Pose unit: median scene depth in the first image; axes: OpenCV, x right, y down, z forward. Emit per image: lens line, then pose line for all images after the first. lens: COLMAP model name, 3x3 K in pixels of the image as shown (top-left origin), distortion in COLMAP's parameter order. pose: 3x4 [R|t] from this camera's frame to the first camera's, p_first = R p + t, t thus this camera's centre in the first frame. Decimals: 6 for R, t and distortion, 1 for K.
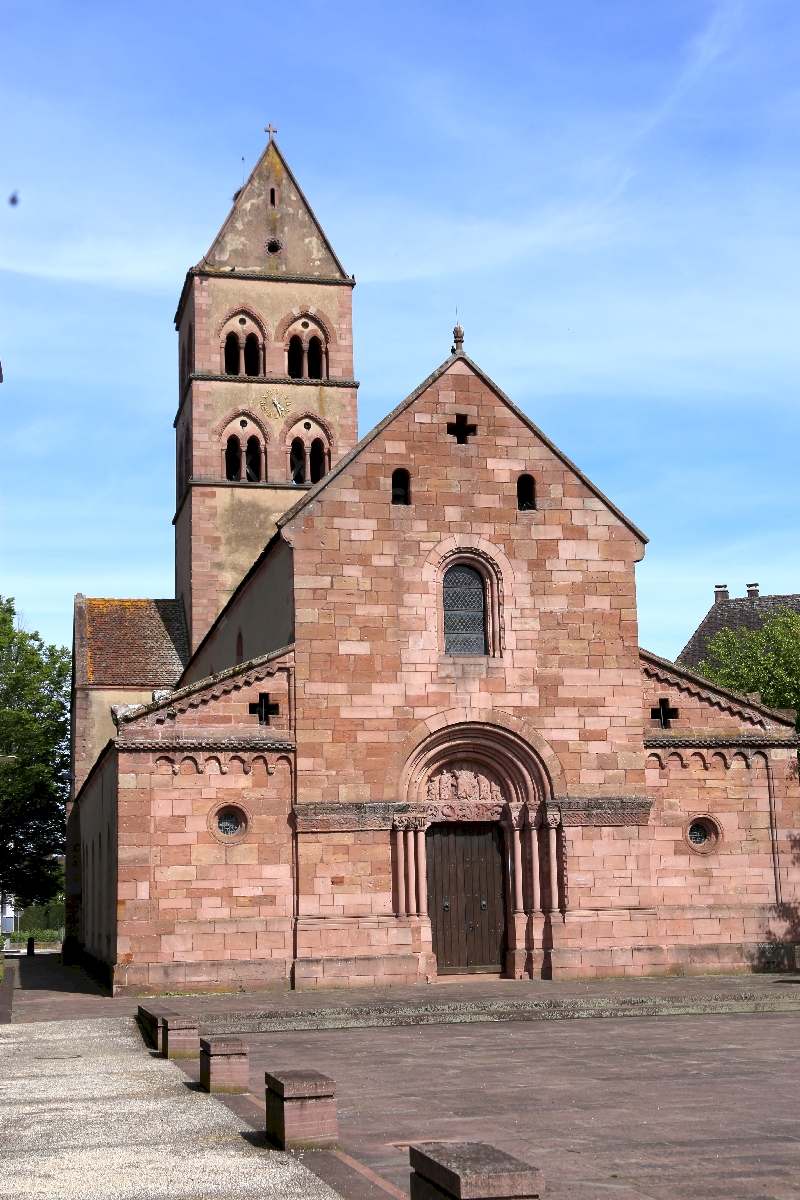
lens RADIAL K [[1647.1, 0, 400.0], [0, 1647.1, 600.0], [0, 0, 1]] dist [0.031944, 0.035006]
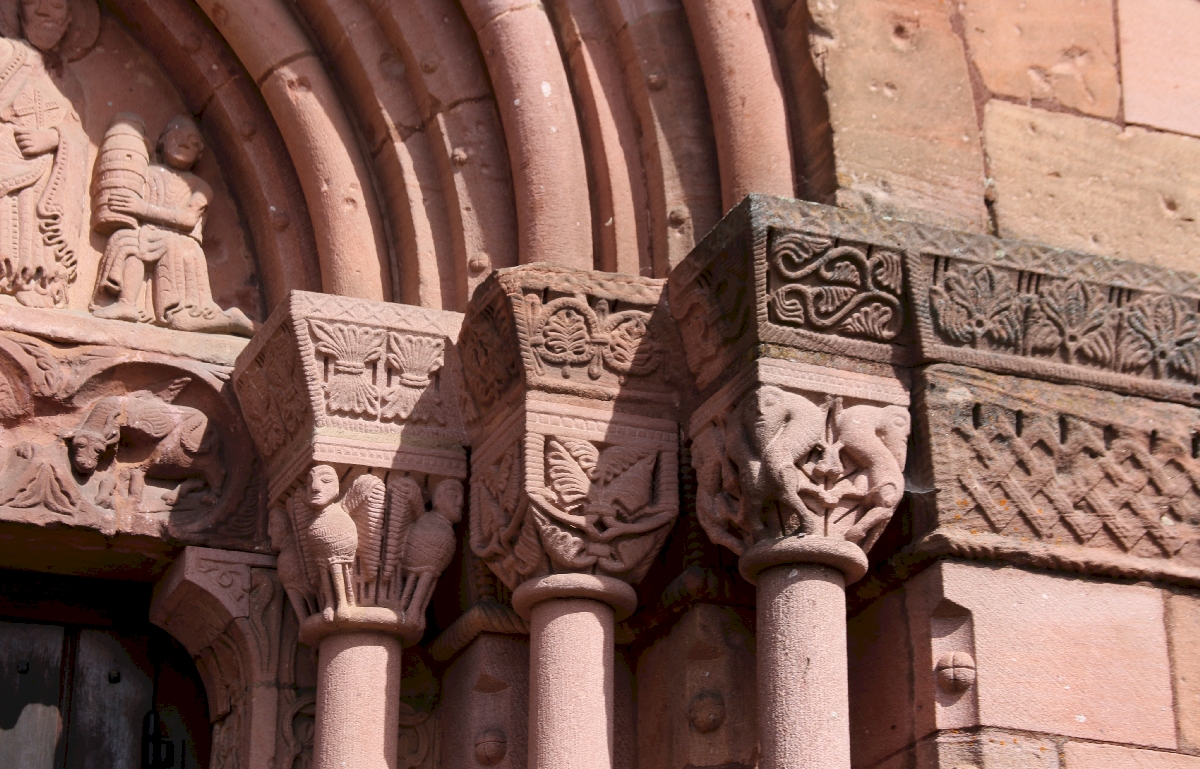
lens RADIAL K [[2869.3, 0, 600.0], [0, 2869.3, 384.5], [0, 0, 1]] dist [0.403693, 0.019507]
pose [[0.987873, 0.083943, 0.130616, 0.063011], [-0.052941, 0.972947, -0.224883, 0.160061], [-0.145959, 0.215241, 0.965592, 0.858564]]
